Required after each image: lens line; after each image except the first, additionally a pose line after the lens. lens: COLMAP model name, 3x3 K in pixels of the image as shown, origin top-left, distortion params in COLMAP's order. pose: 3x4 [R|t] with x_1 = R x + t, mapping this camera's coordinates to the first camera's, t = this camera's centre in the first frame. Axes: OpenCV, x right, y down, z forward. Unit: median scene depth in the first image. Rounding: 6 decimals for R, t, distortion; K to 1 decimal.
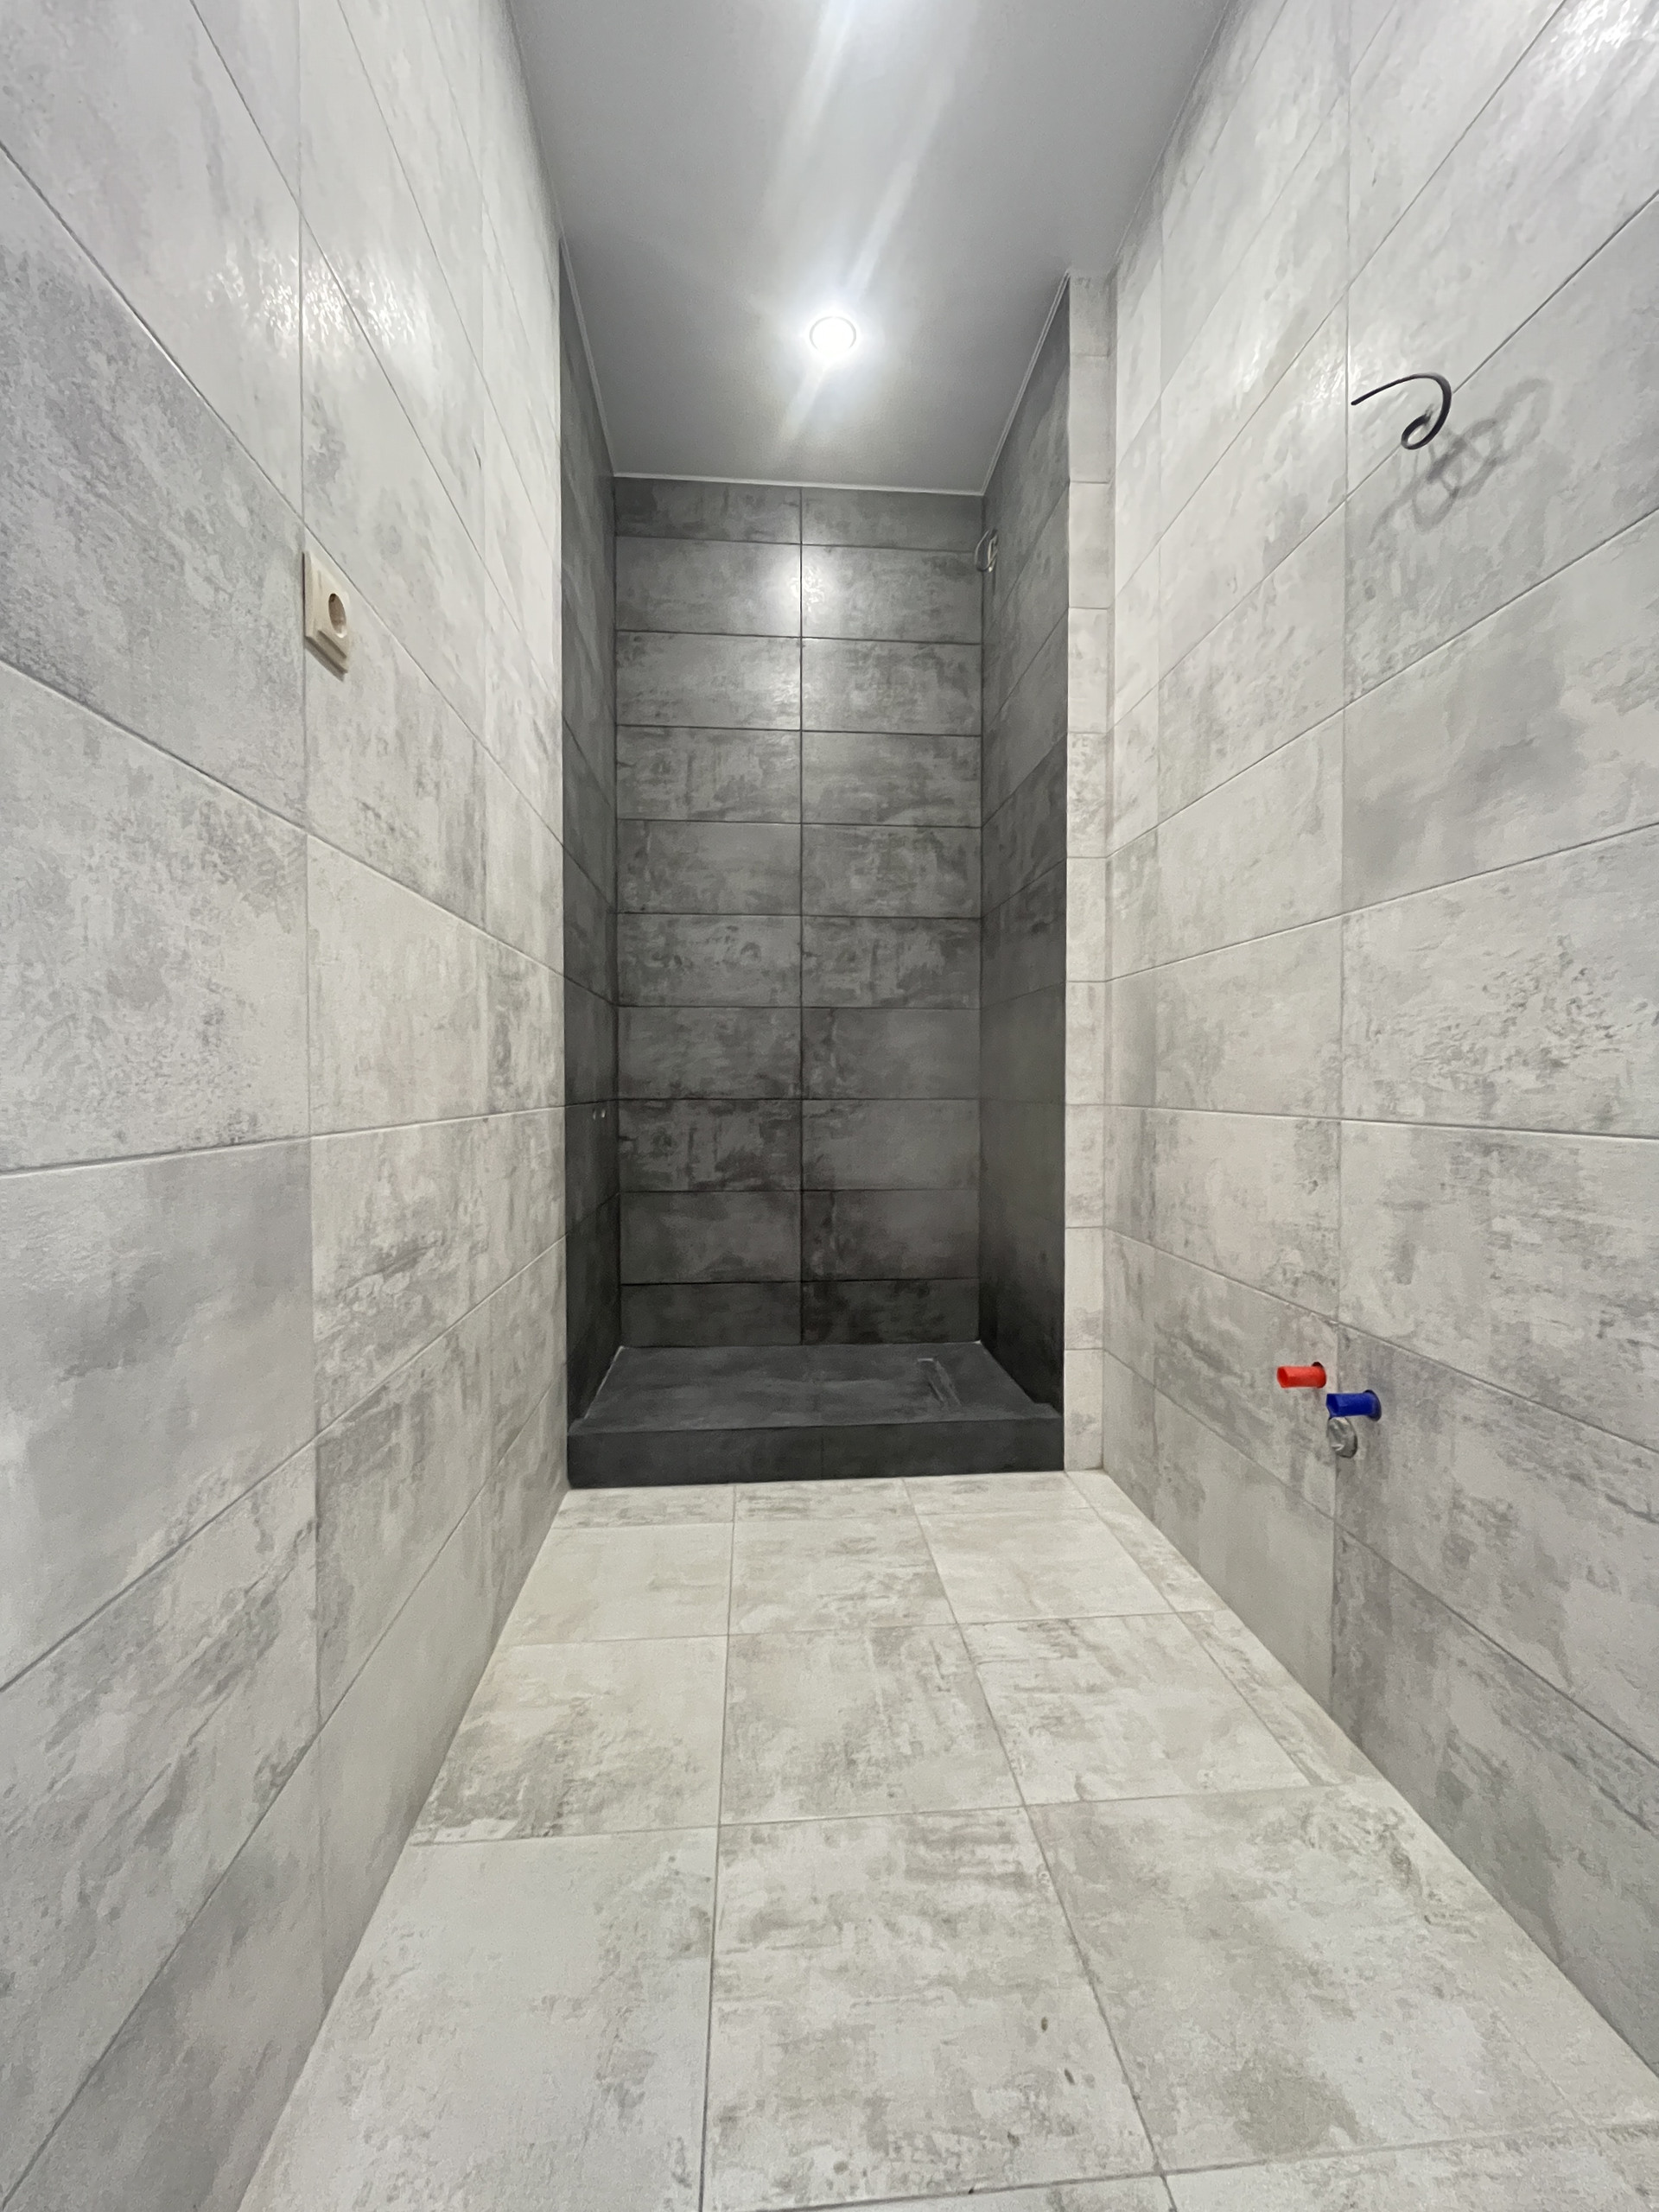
lens RADIAL K [[895.3, 0, 825.8], [0, 895.3, 1103.3], [0, 0, 1]] dist [-0.002574, -0.000593]
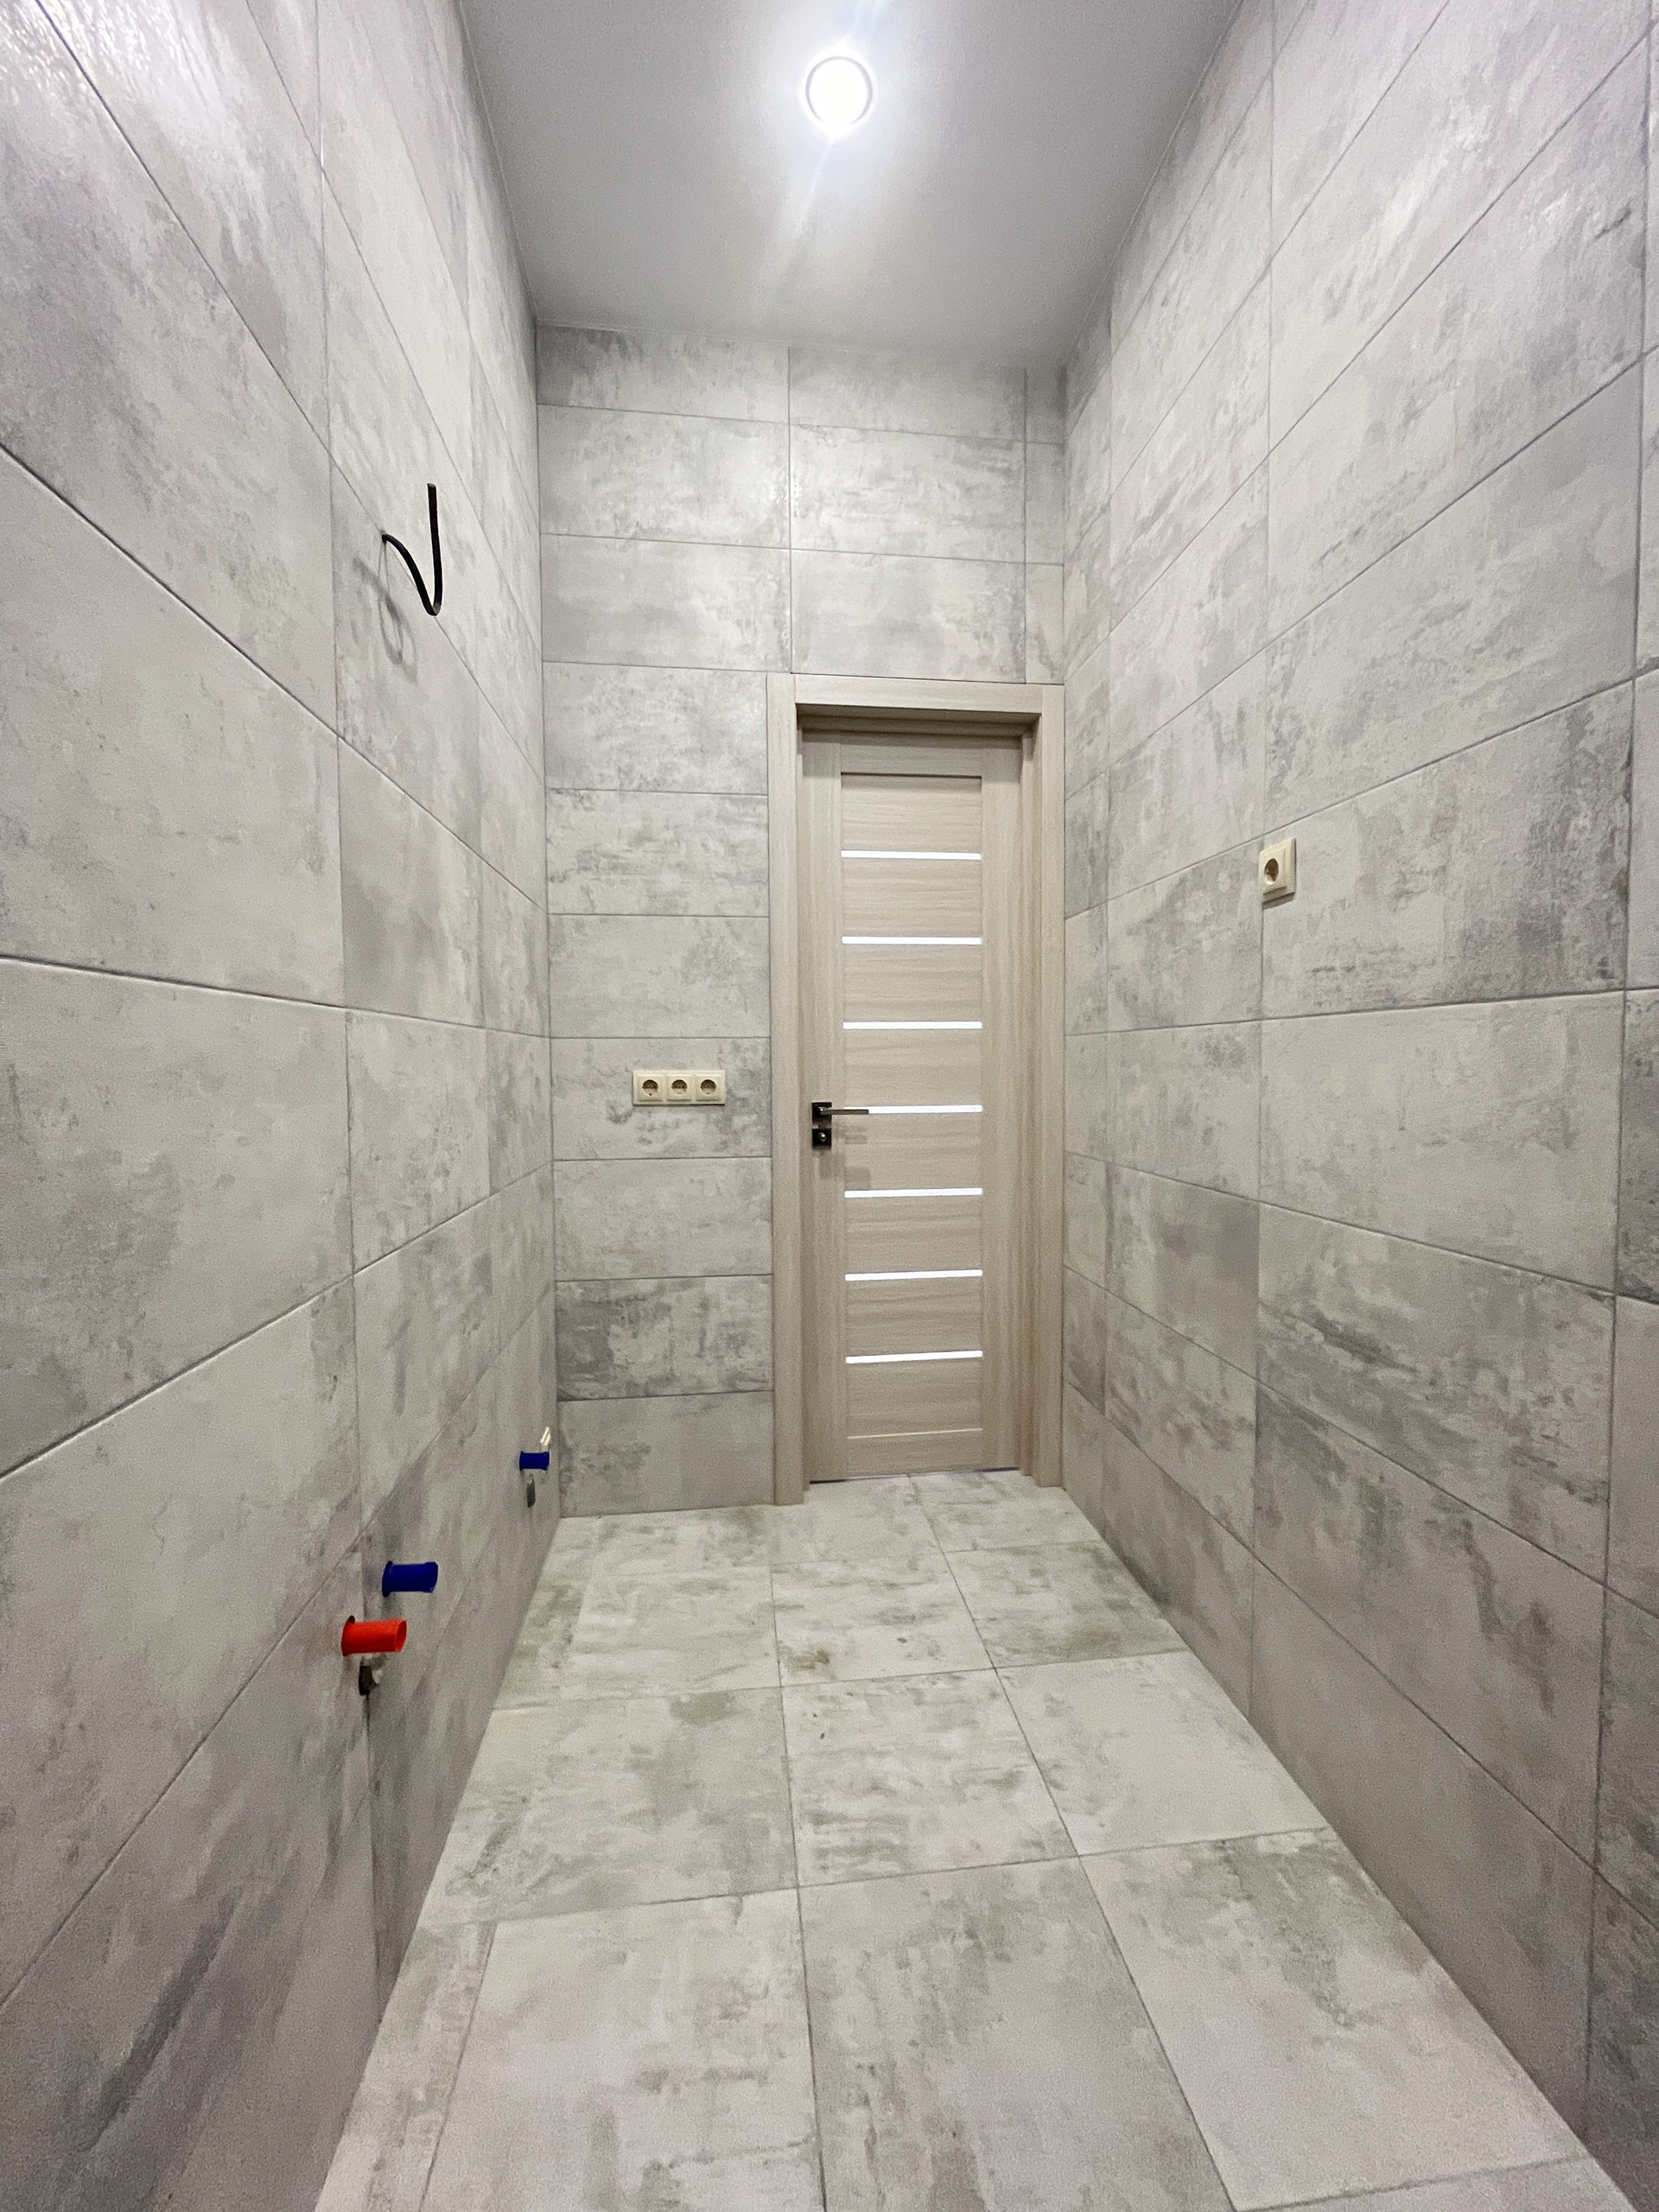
lens RADIAL K [[895.3, 0, 825.8], [0, 895.3, 1103.3], [0, 0, 1]] dist [-0.002574, -0.000593]
pose [[-0.999450, 0.008818, -0.031967, 0.225508], [0.006698, 0.997808, 0.065837, -0.207341], [0.032477, 0.065586, -0.997318, 2.078225]]
